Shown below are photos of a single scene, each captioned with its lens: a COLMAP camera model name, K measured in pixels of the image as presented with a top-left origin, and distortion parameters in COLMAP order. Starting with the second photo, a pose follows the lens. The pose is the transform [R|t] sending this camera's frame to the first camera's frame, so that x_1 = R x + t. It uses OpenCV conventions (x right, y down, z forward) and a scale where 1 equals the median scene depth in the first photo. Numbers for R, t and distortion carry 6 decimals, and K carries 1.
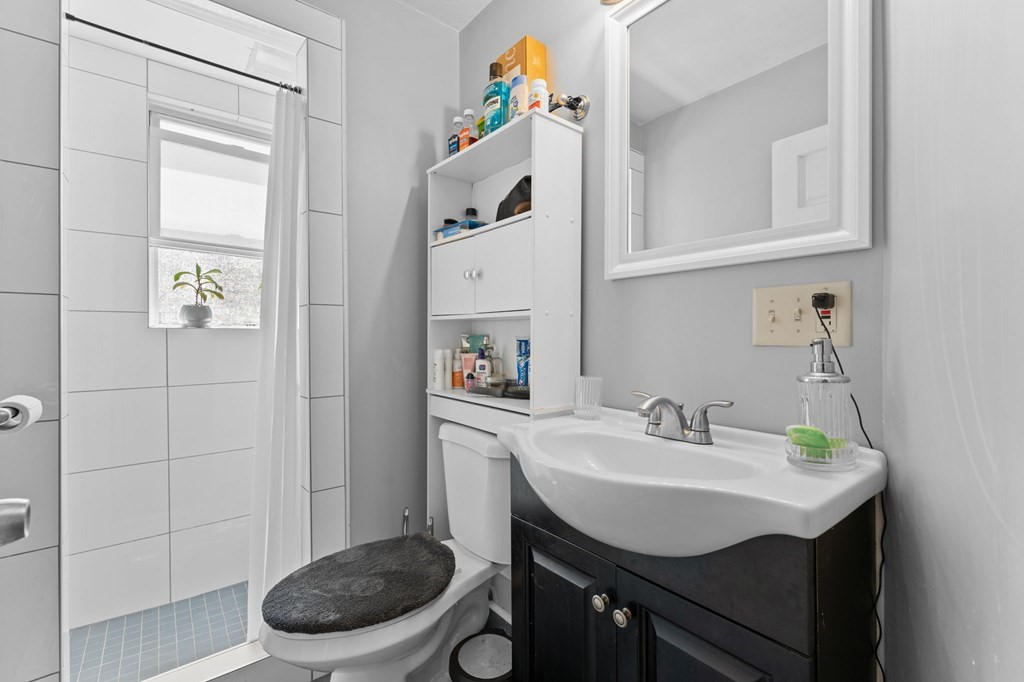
lens RADIAL K [[446.8, 0, 512.0], [0, 446.8, 341.0], [0, 0, 1]] dist [-0.001078, -0.000049]
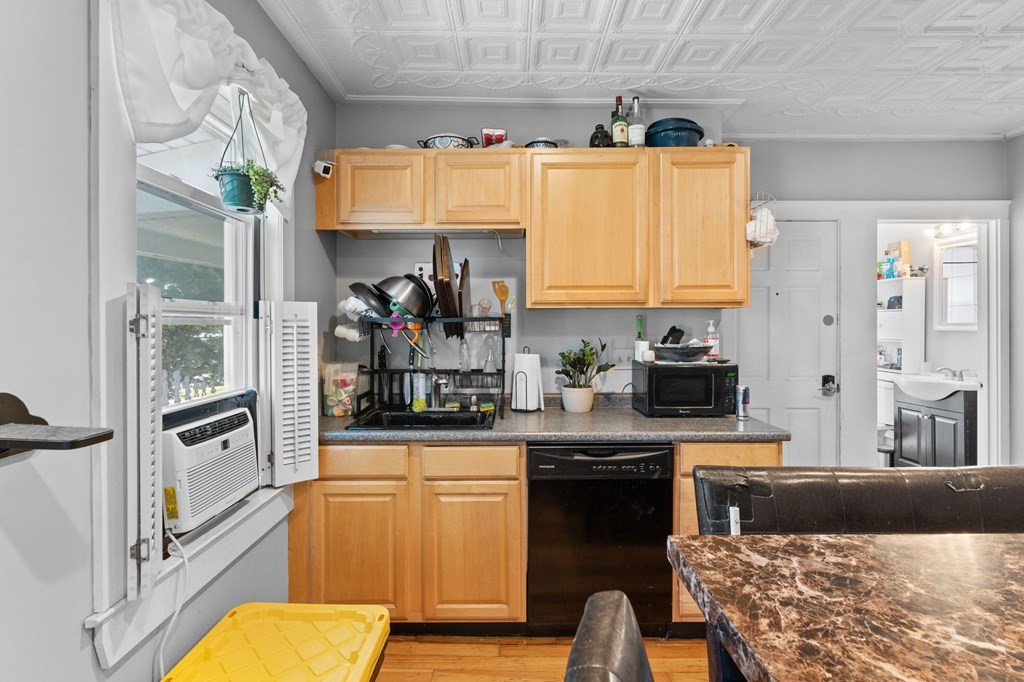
lens RADIAL K [[492.9, 0, 510.1], [0, 492.9, 327.1], [0, 0, 1]] dist [-0.002147, -0.000268]
pose [[0.781332, 0.003281, -0.624107, 0.045957], [-0.006722, 0.999972, -0.003158, -0.121598], [0.624079, 0.006663, 0.781333, -3.202466]]
